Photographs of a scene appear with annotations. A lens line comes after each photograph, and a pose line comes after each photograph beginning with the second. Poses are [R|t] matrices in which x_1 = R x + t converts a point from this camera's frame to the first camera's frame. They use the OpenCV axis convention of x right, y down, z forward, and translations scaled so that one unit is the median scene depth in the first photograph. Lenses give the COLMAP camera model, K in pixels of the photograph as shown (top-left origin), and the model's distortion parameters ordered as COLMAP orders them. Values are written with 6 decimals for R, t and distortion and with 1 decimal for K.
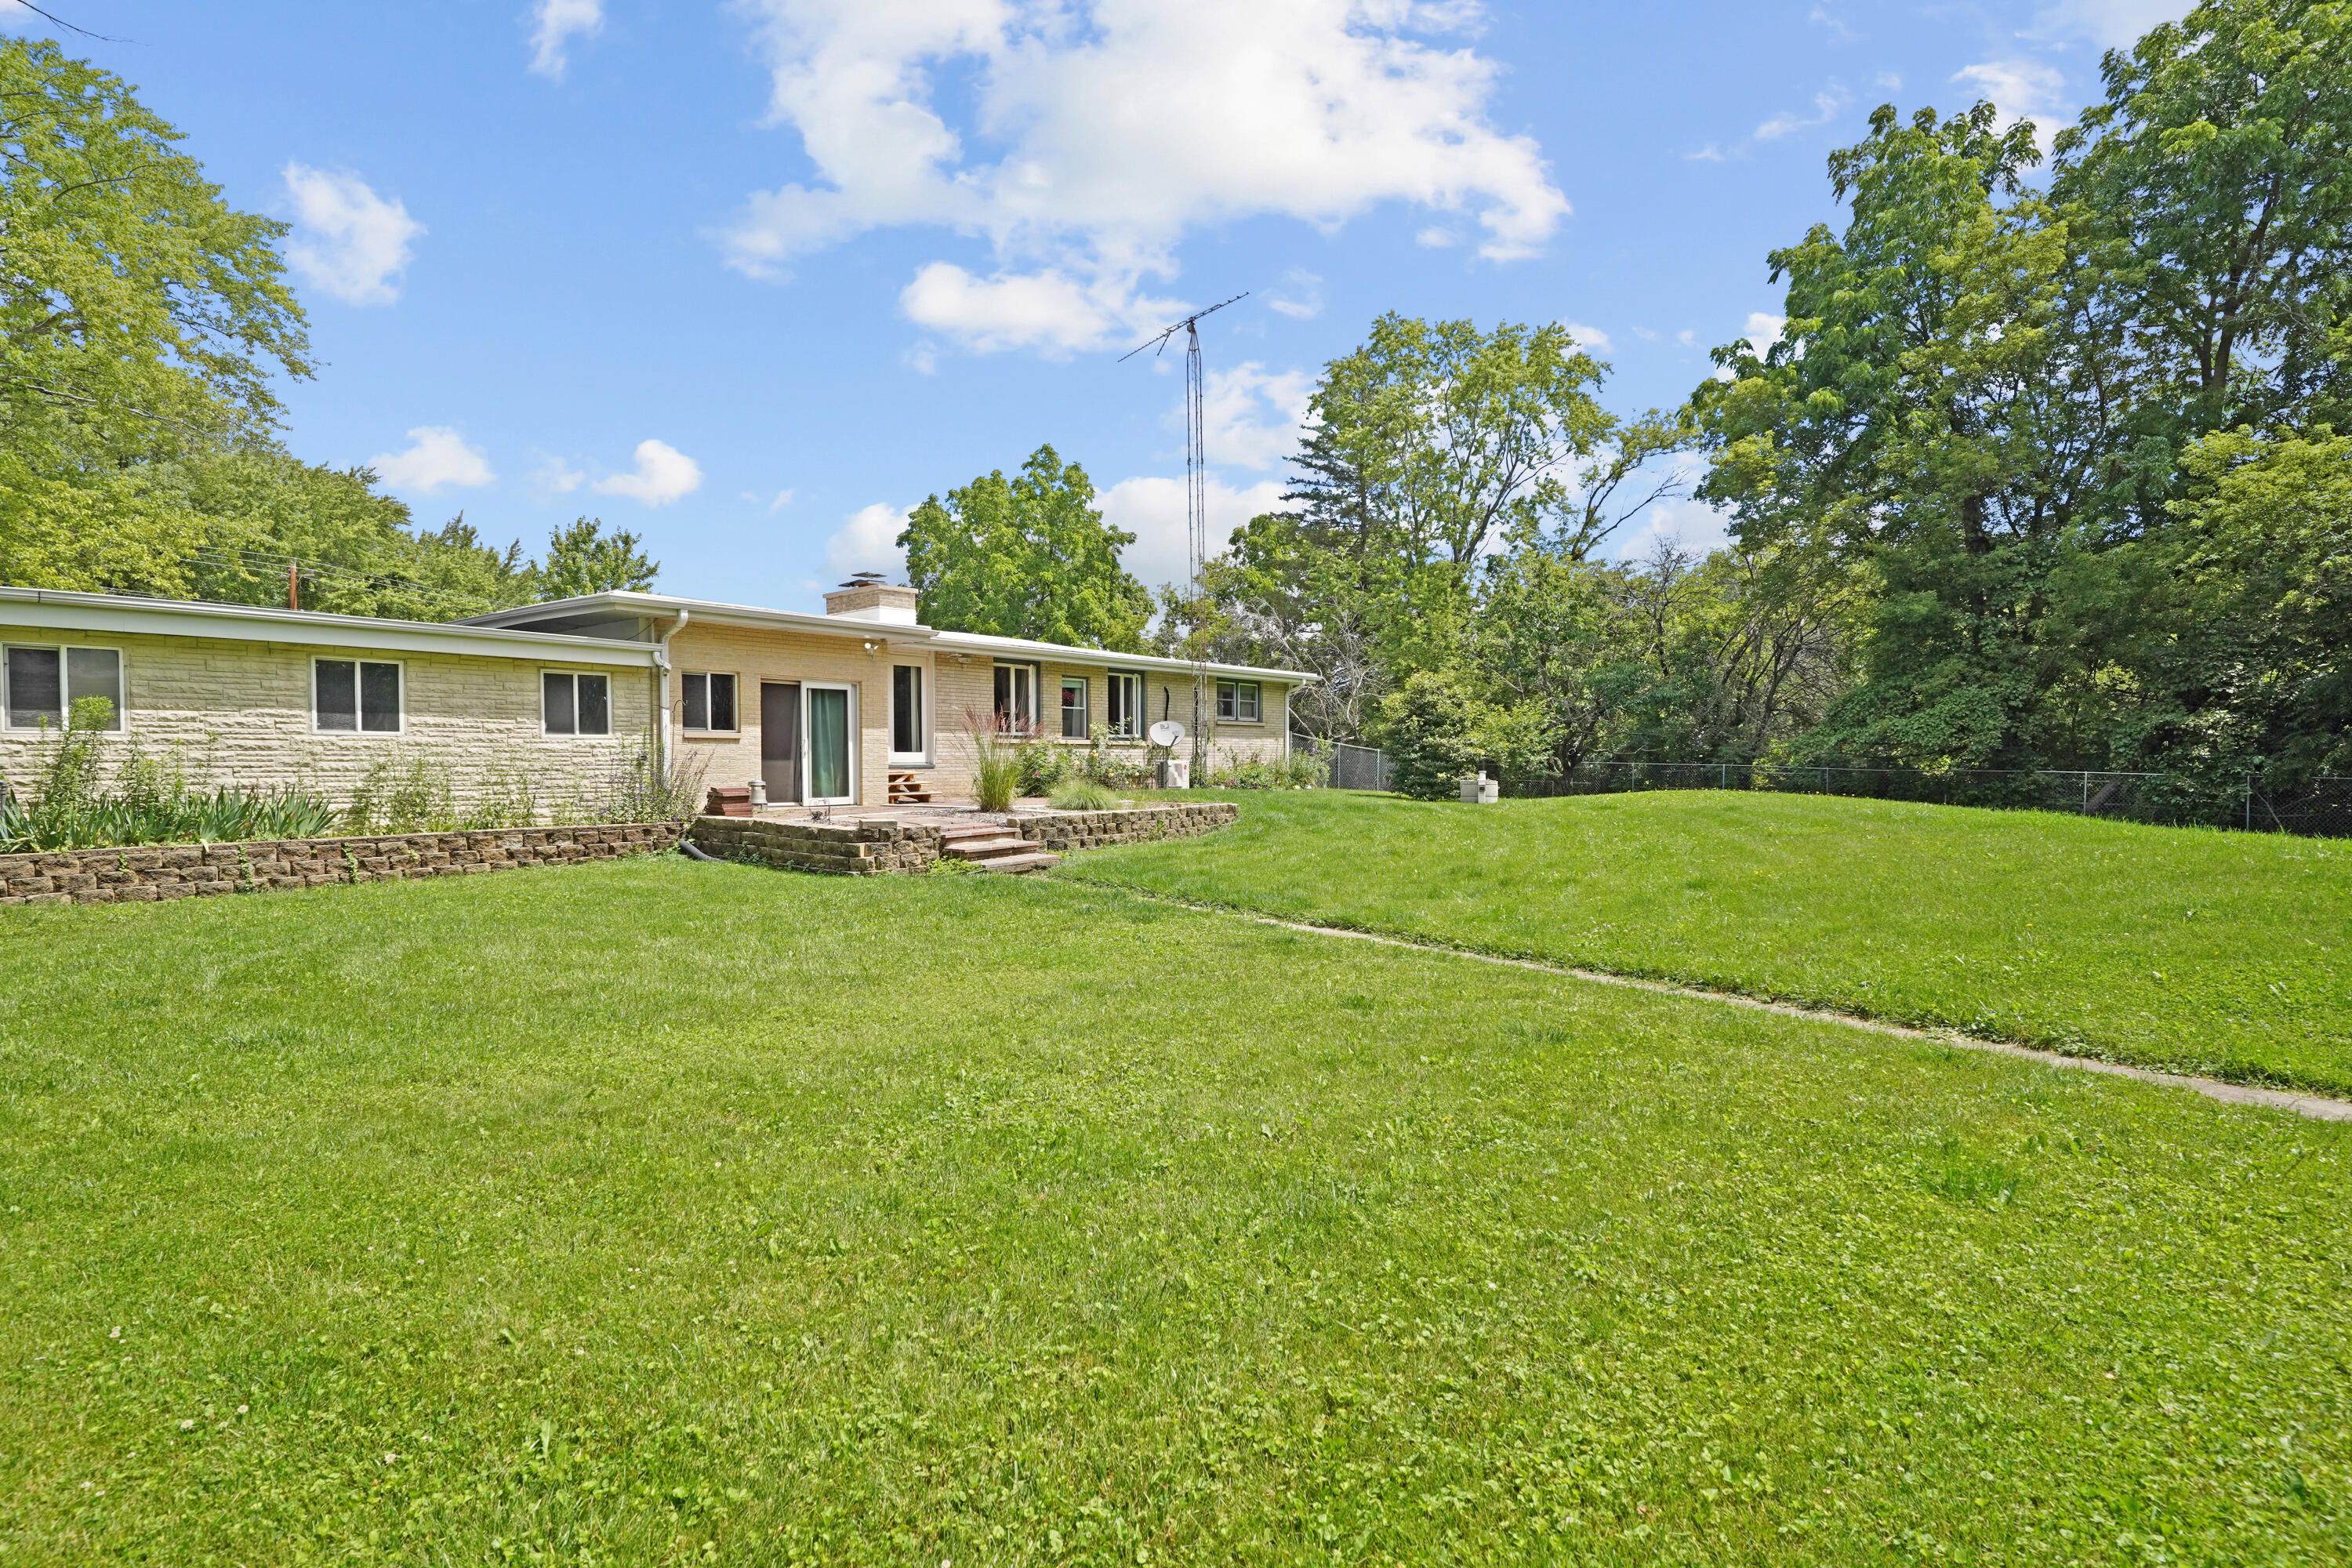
lens RADIAL K [[1168.4, 0, 1171.3], [0, 1168.4, 781.6], [0, 0, 1]] dist [0.001707, -0.002515]
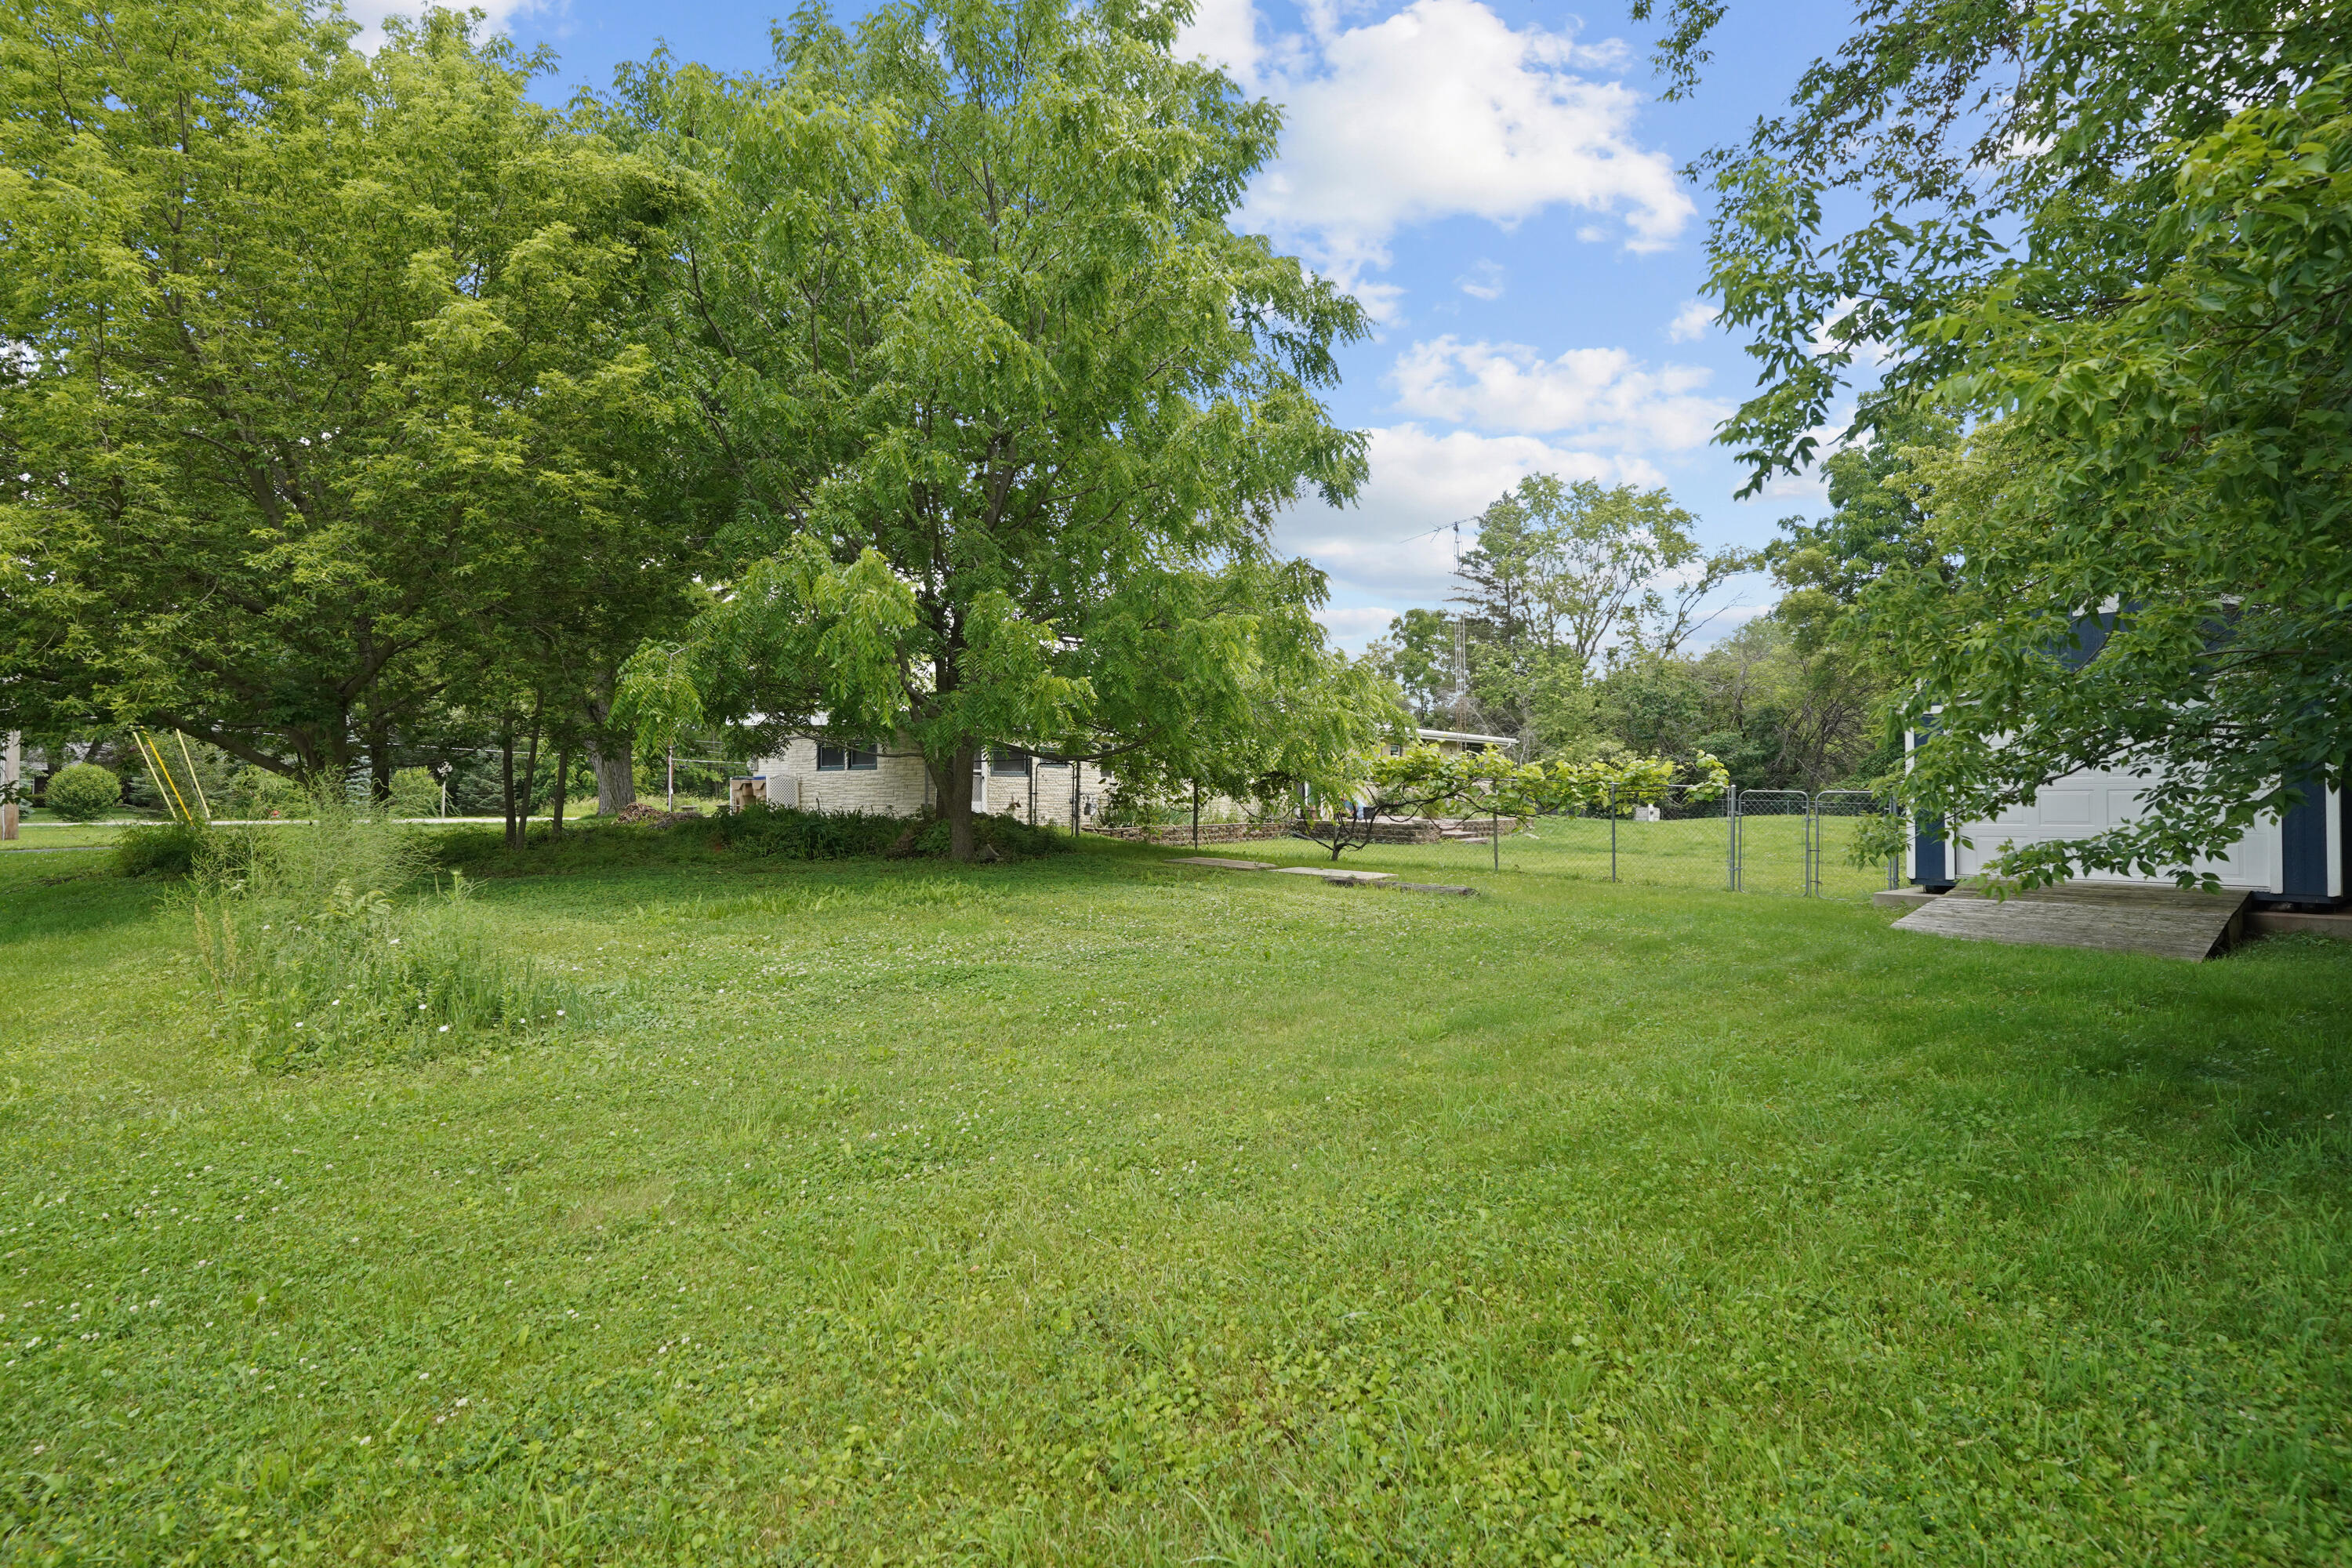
lens RADIAL K [[1145.8, 0, 1183.2], [0, 1145.8, 795.6], [0, 0, 1]] dist [0.000039, -0.000185]
pose [[0.999659, 0.003698, -0.025853, -0.190599], [-0.004249, 0.999764, -0.021283, 0.009816], [0.025768, 0.021386, 0.999439, -0.350870]]
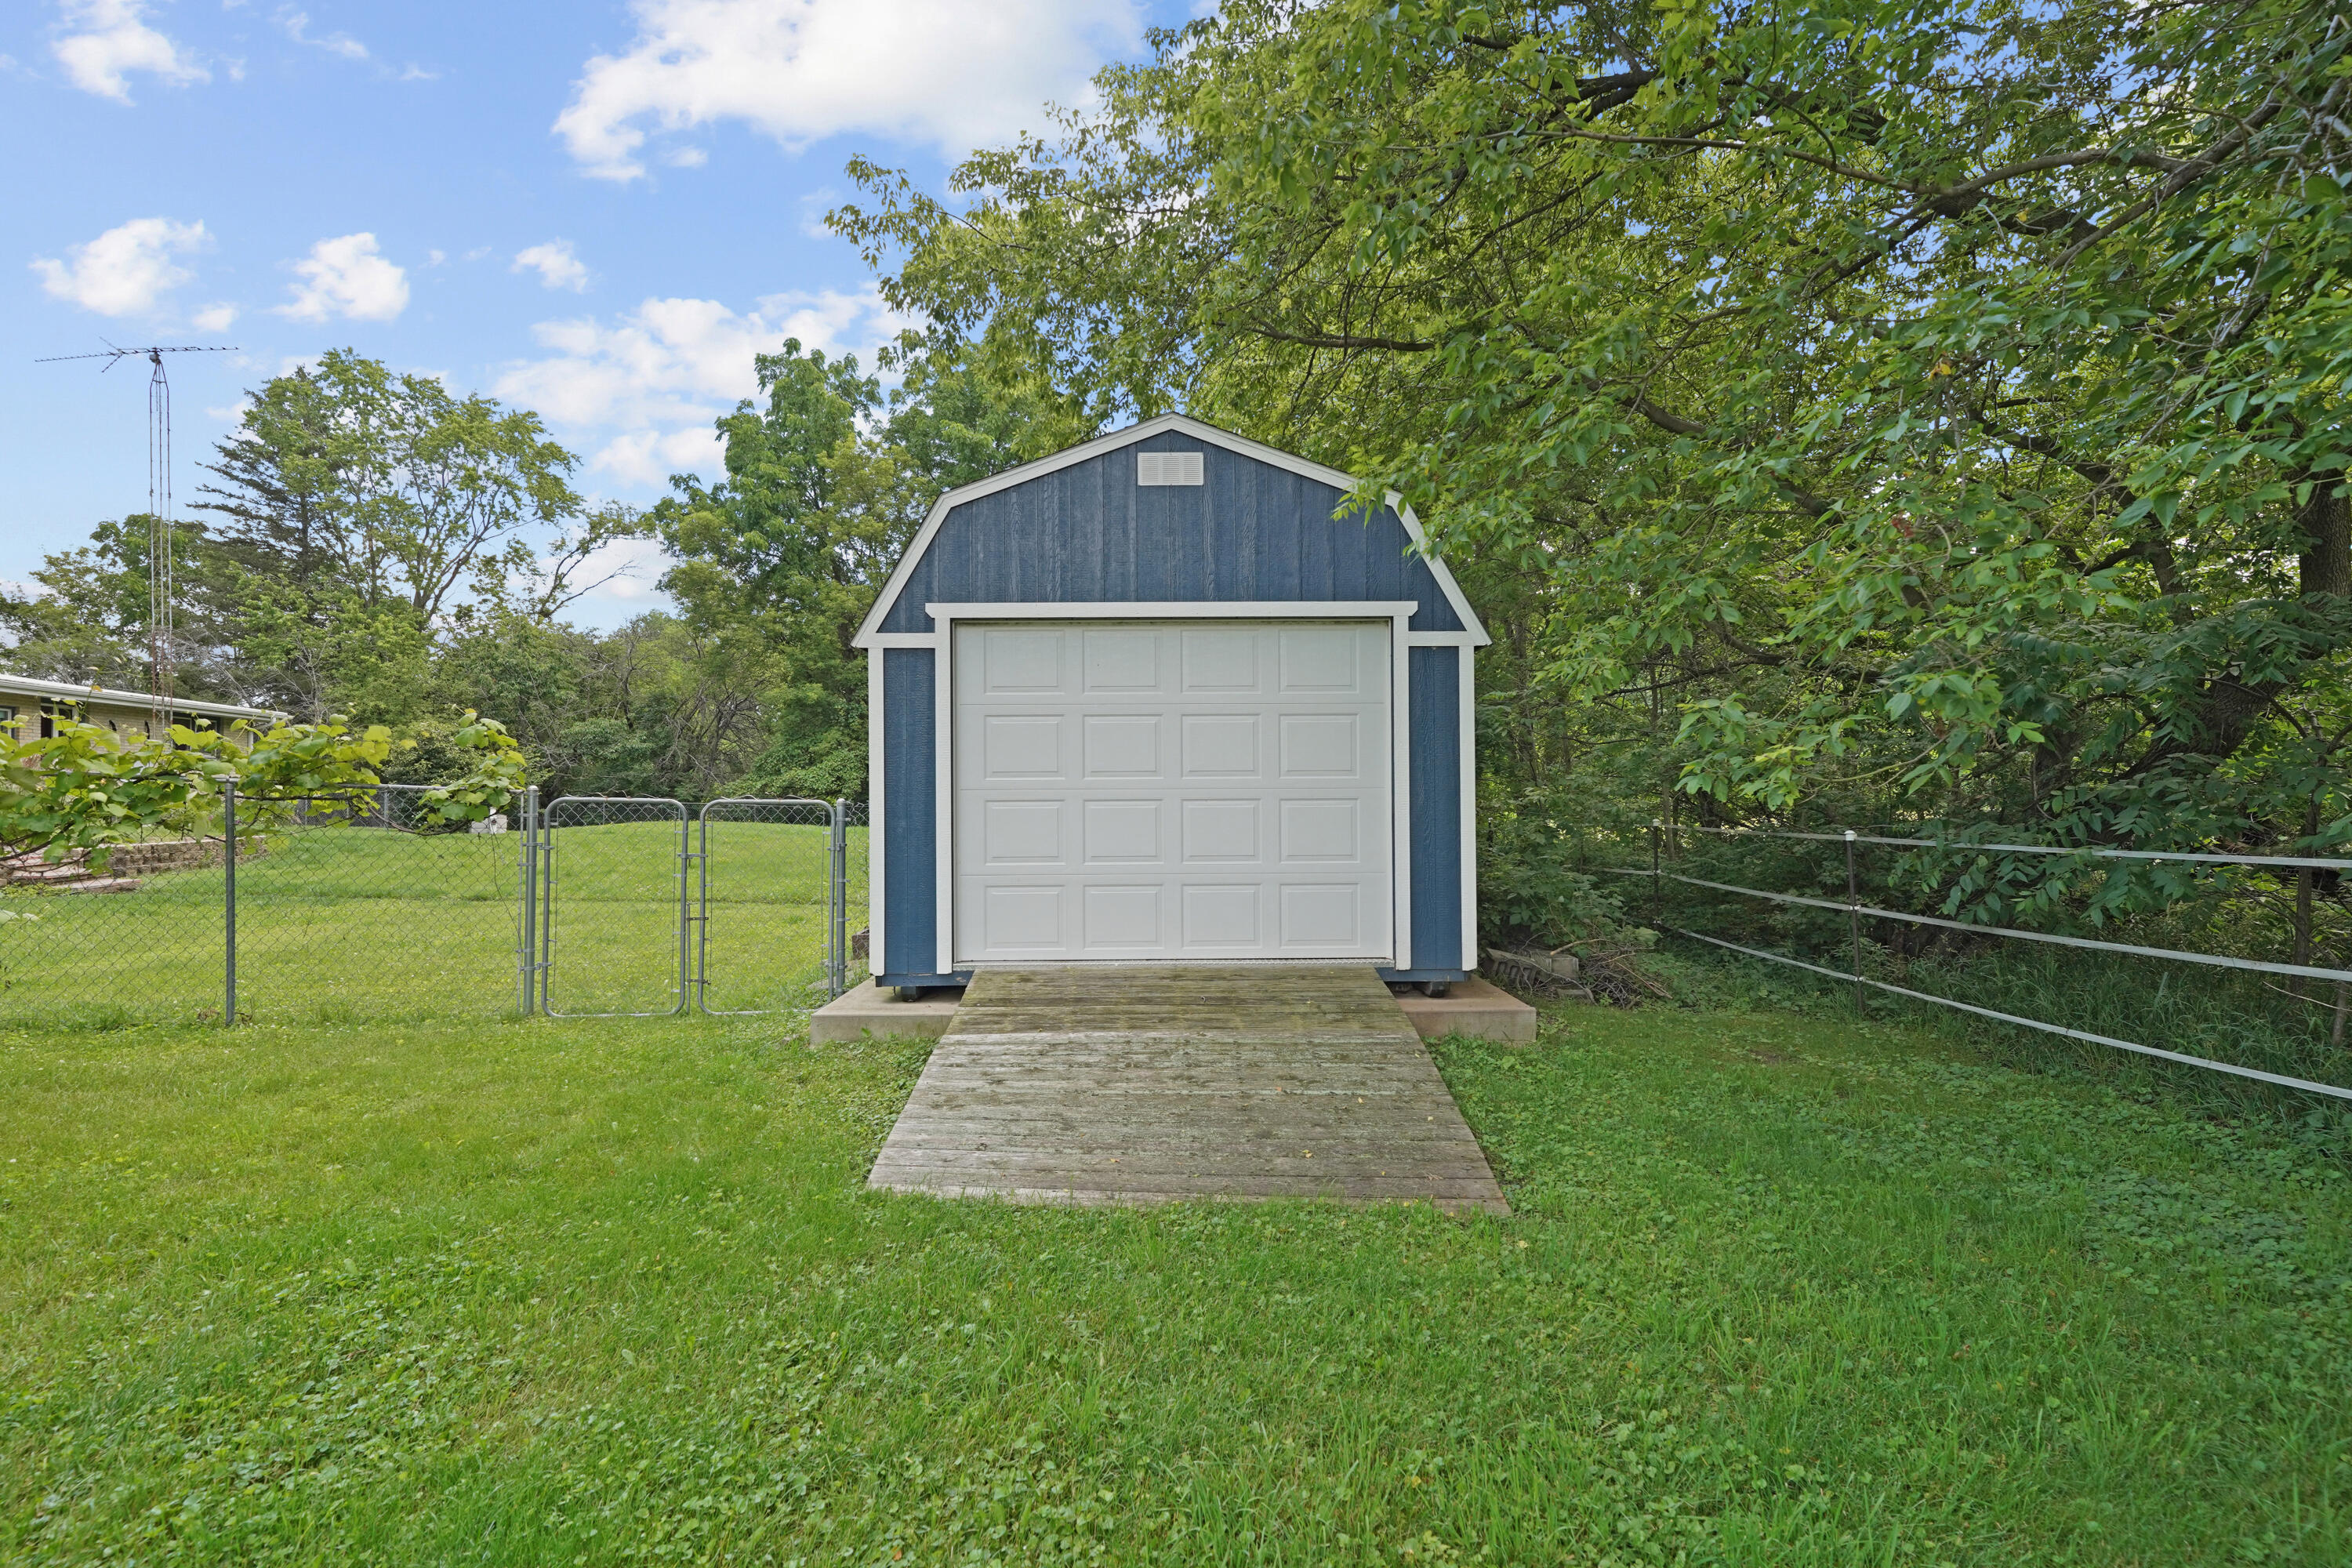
lens RADIAL K [[1168.4, 0, 1171.3], [0, 1168.4, 781.6], [0, 0, 1]] dist [0.001707, -0.002515]
pose [[0.657677, 0.013940, 0.753171, -0.099082], [0.011615, 0.999522, -0.028642, 0.003915], [-0.753211, 0.027585, 0.657200, -0.178785]]
